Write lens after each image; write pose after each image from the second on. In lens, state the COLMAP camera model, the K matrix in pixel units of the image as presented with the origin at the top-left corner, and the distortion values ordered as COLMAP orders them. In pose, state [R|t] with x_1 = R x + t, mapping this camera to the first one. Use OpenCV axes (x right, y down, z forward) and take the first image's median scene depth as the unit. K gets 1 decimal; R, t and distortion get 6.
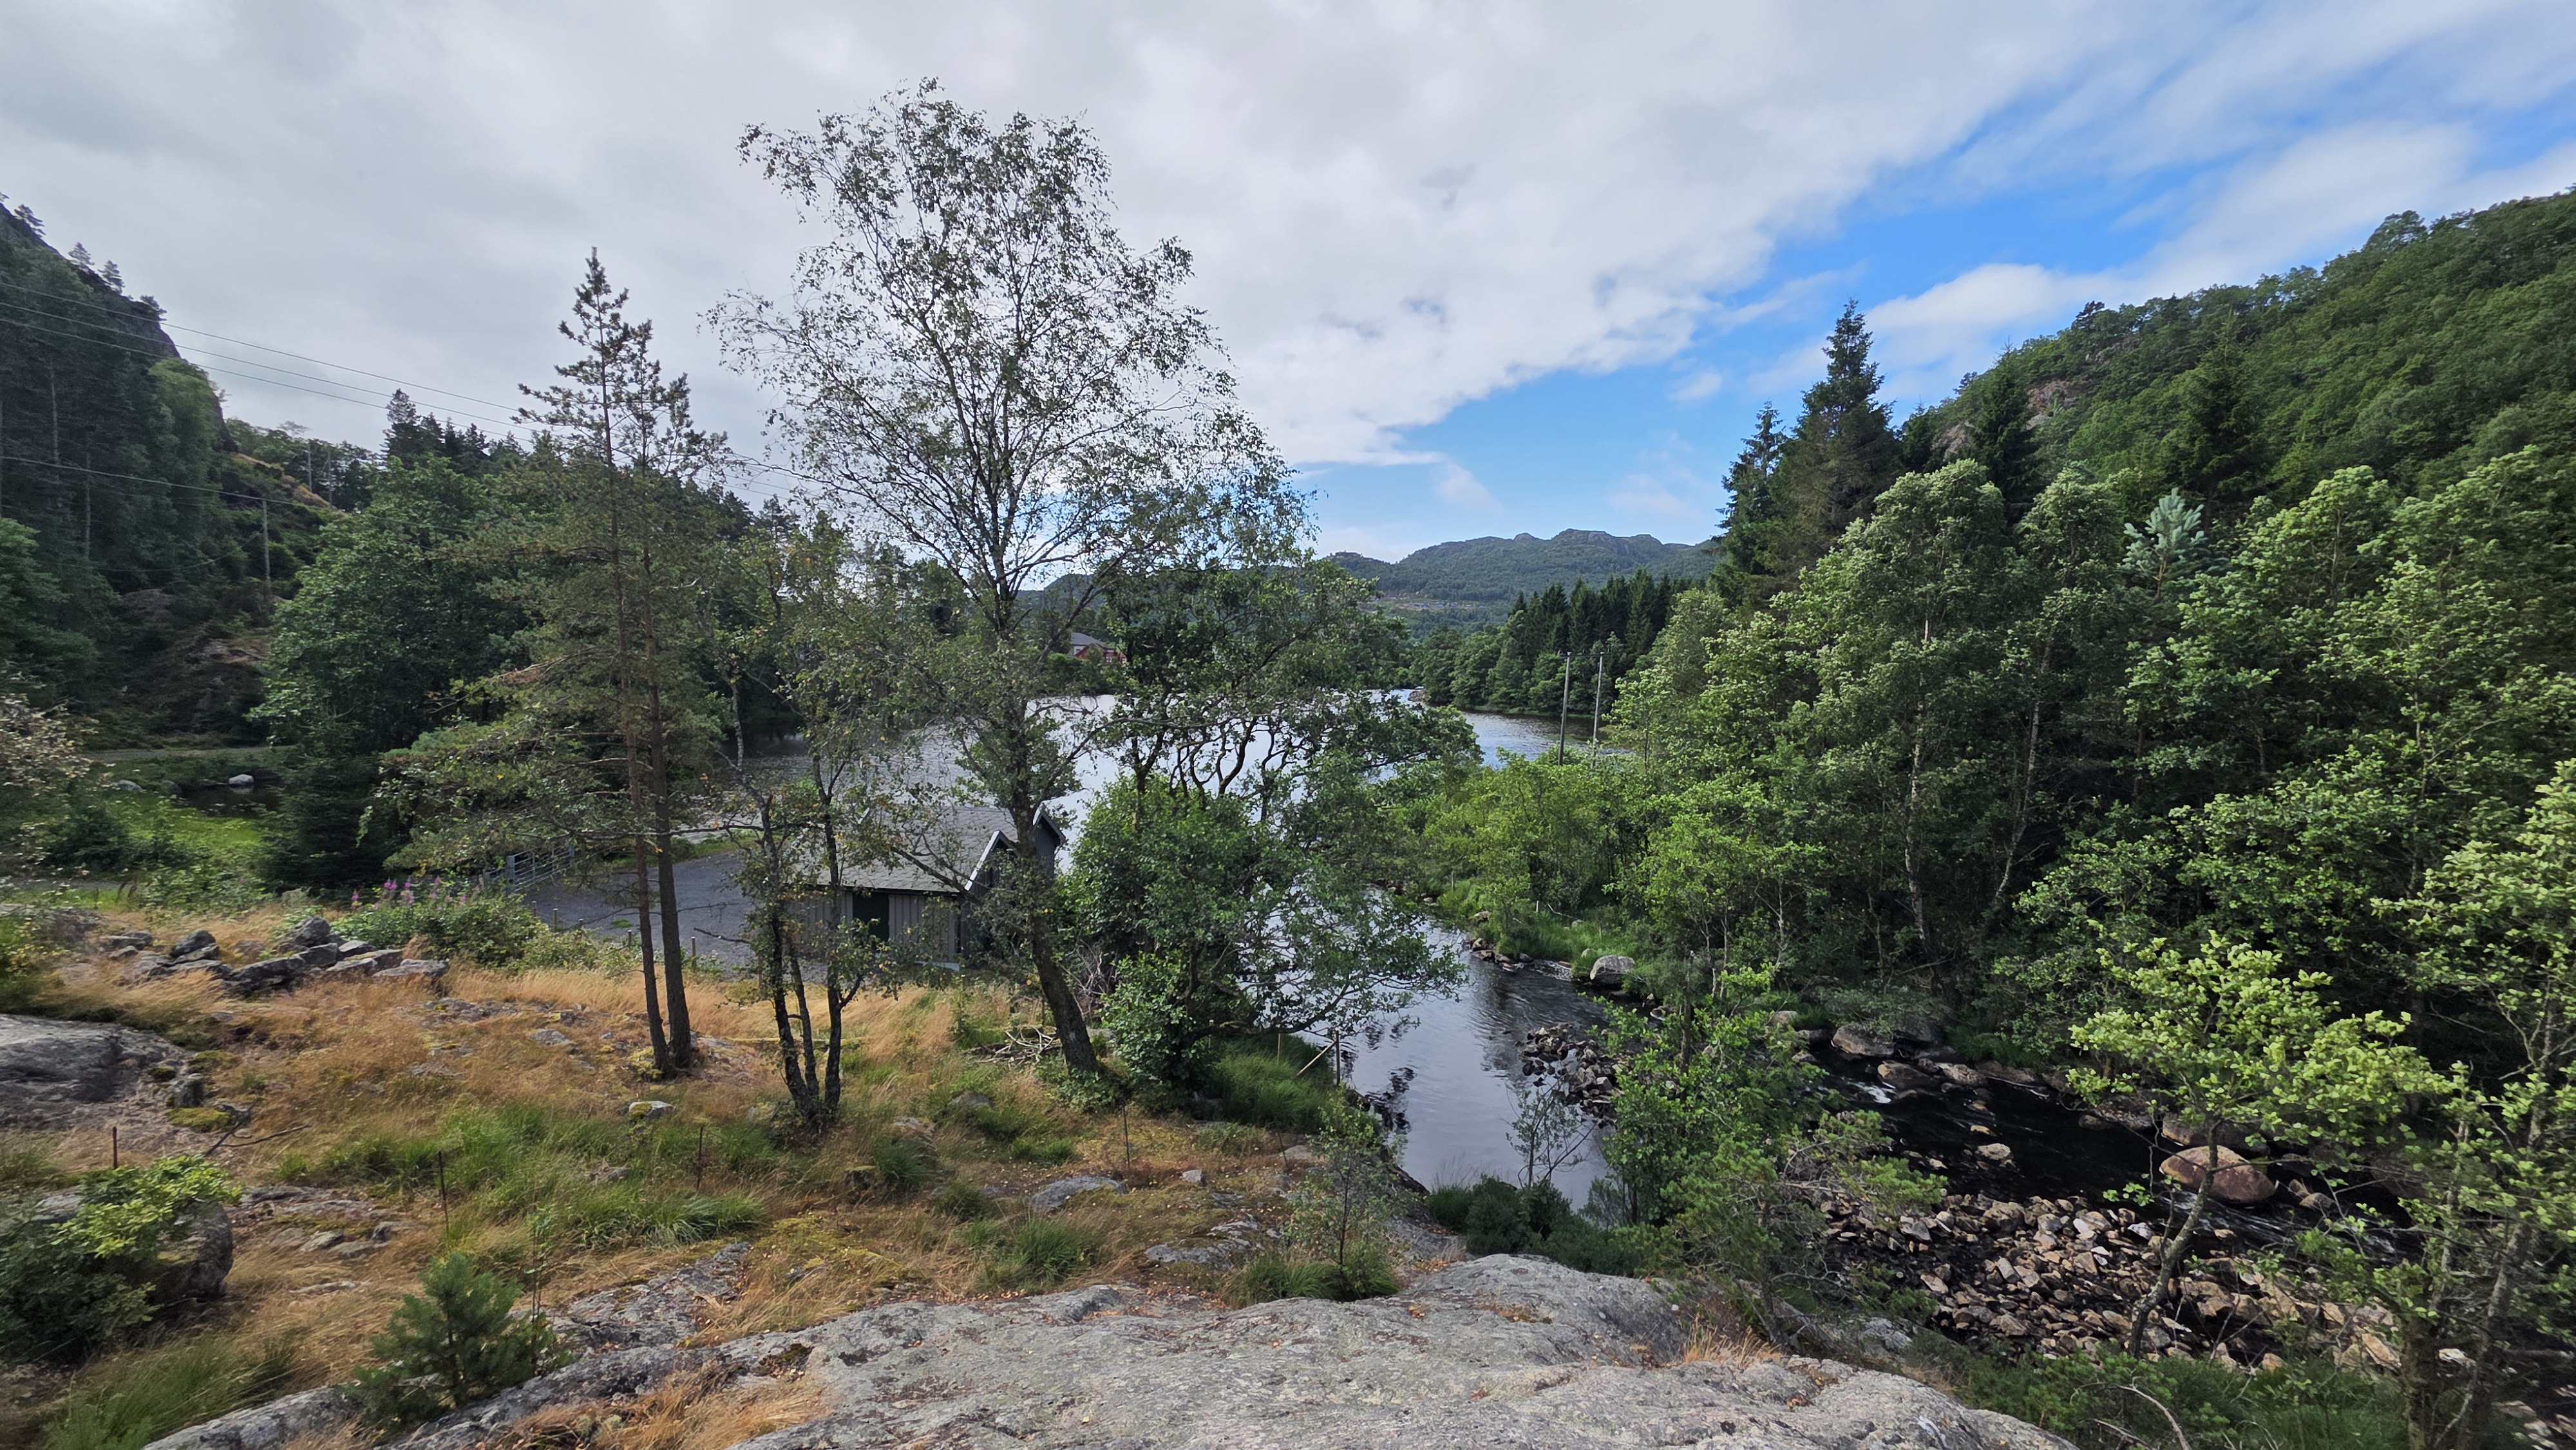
lens RADIAL K [[1036.8, 0, 1288.0], [0, 1036.8, 725.0], [0, 0, 1]] dist [0.003214, -0.001183]
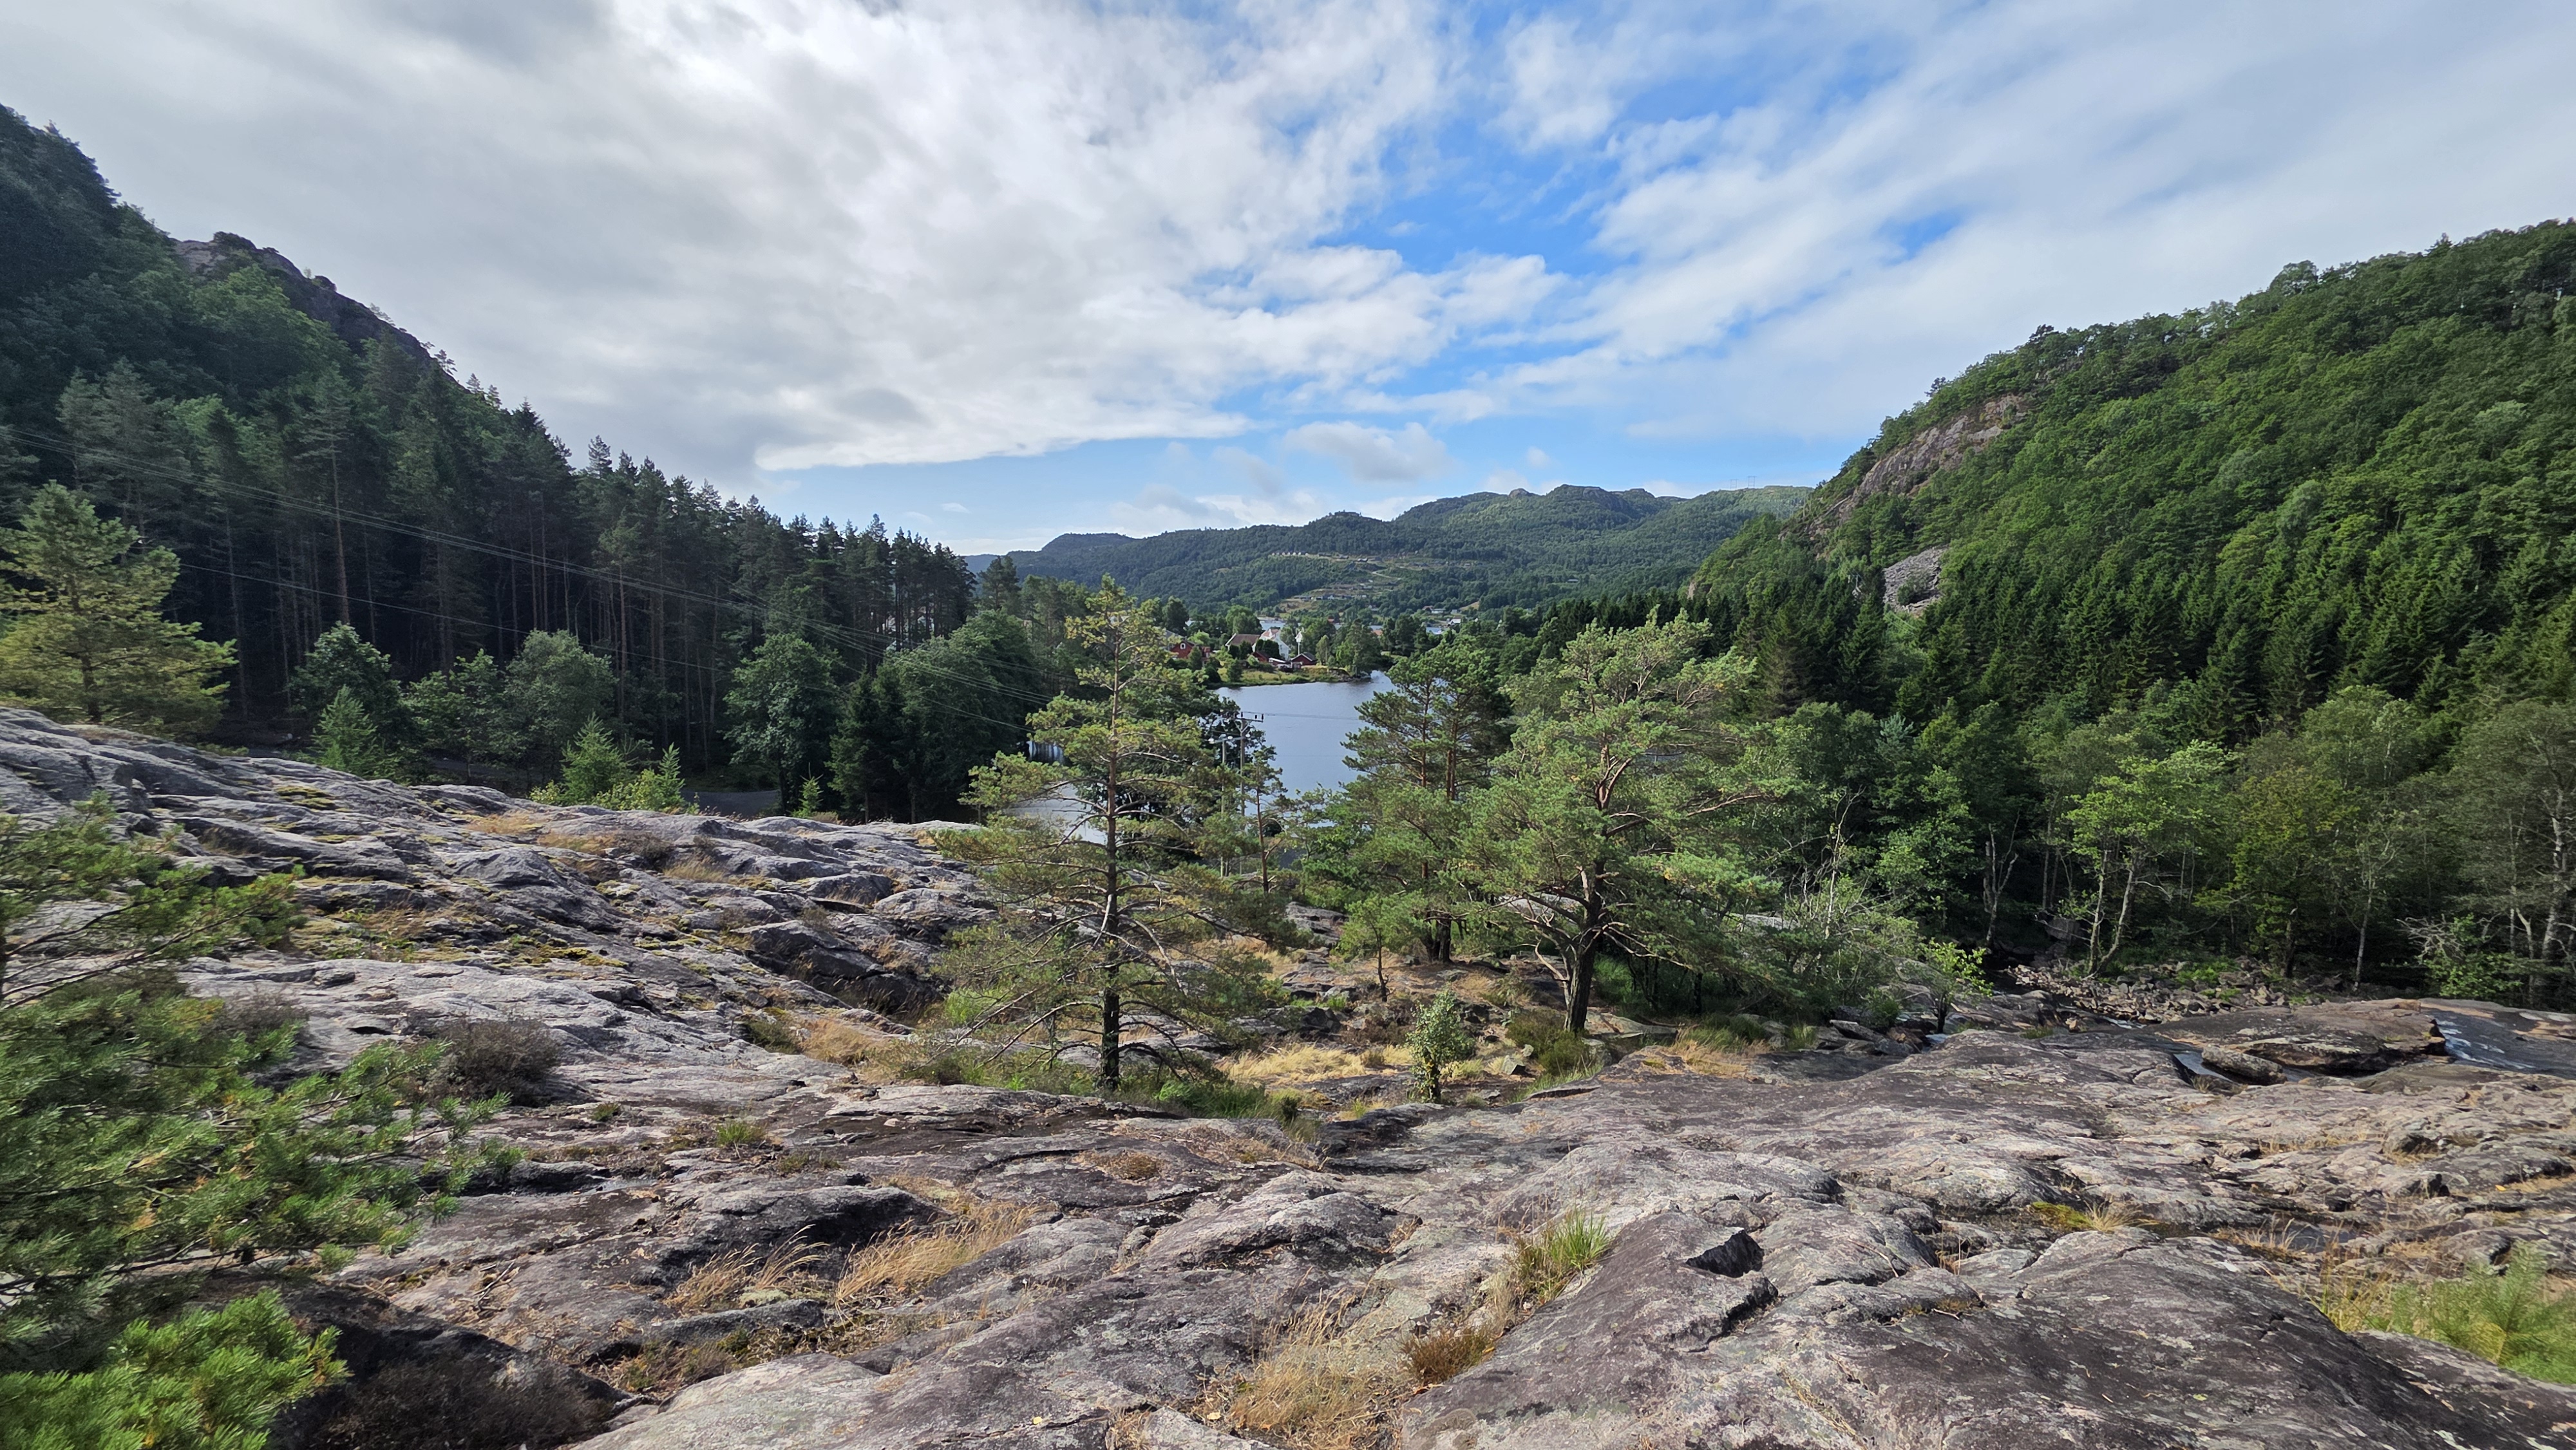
lens RADIAL K [[1036.8, 0, 1288.0], [0, 1036.8, 725.0], [0, 0, 1]] dist [0.003214, -0.001183]
pose [[0.999904, -0.012226, 0.006594, -0.071399], [0.011923, 0.998951, 0.044203, -0.031956], [-0.007127, -0.044120, 0.999001, -0.162097]]
